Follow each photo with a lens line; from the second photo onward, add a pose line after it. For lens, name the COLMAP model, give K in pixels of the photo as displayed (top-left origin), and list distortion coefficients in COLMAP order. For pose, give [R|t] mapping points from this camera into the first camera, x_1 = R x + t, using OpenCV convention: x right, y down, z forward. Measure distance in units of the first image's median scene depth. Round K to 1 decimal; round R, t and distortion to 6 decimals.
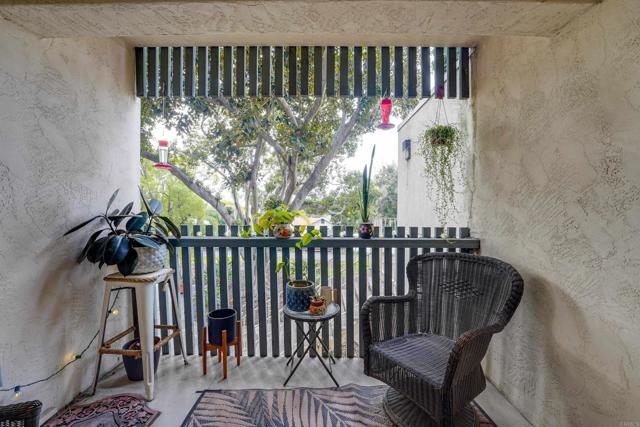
lens RADIAL K [[261.3, 0, 320.0], [0, 261.3, 215.2], [0, 0, 1]] dist [-0.025868, 0.000180]
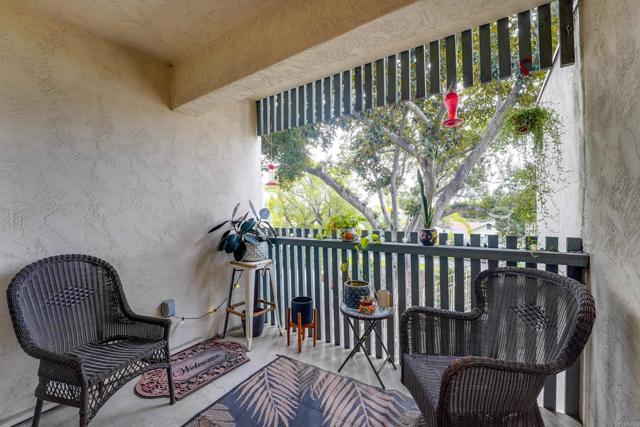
lens RADIAL K [[261.3, 0, 320.0], [0, 261.3, 215.2], [0, 0, 1]] dist [-0.025868, 0.000180]
pose [[0.835992, -0.009260, -0.548664, 0.402813], [0.000789, 0.999877, -0.015675, -0.006394], [0.548742, 0.012671, 0.835896, 0.000558]]
